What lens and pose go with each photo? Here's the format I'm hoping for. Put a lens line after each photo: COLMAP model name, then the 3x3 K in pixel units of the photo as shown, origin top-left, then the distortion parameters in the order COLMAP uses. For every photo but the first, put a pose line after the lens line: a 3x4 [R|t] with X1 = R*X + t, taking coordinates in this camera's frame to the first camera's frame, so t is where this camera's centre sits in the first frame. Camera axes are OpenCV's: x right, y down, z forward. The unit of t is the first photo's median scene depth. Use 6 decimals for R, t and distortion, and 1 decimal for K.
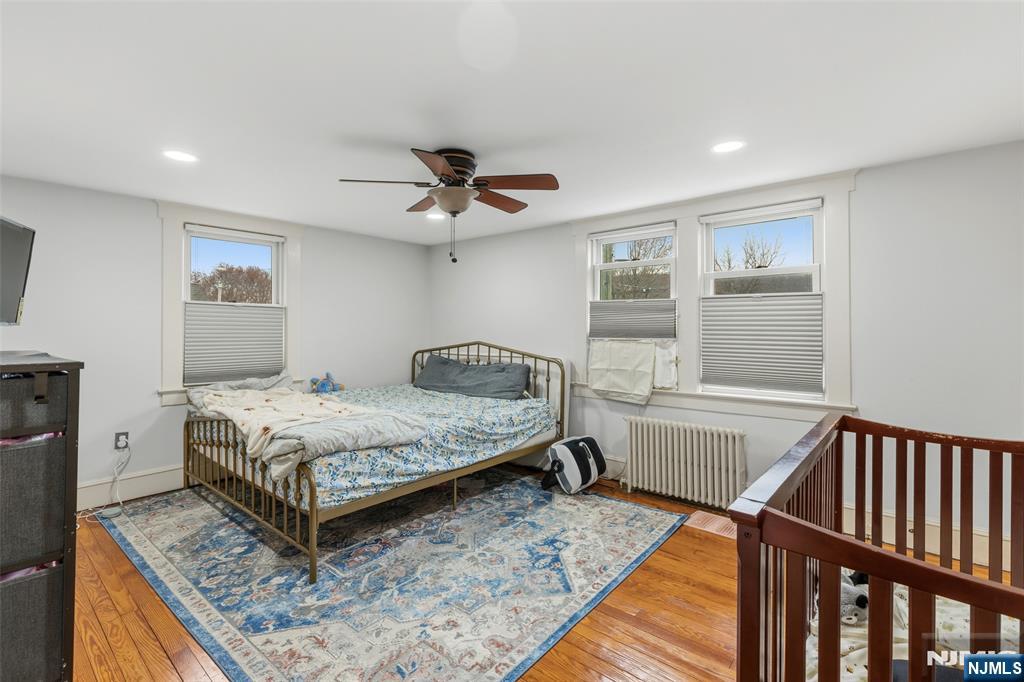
lens RADIAL K [[464.9, 0, 514.0], [0, 464.9, 331.2], [0, 0, 1]] dist [0.005132, -0.000024]
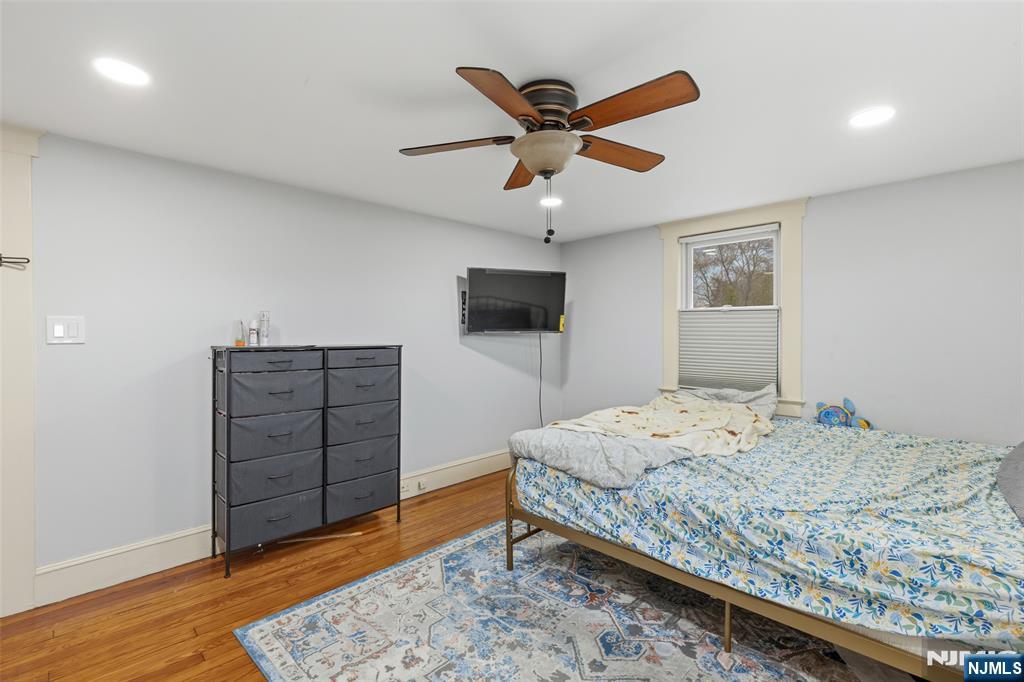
lens RADIAL K [[464.9, 0, 514.1], [0, 464.9, 345.1], [0, 0, 1]] dist [0.005132, -0.000024]
pose [[-0.069754, 0.022658, -0.997307, 0.521112], [-0.006184, 0.999713, 0.023145, -0.005706], [0.997545, 0.007782, -0.069593, 0.885392]]
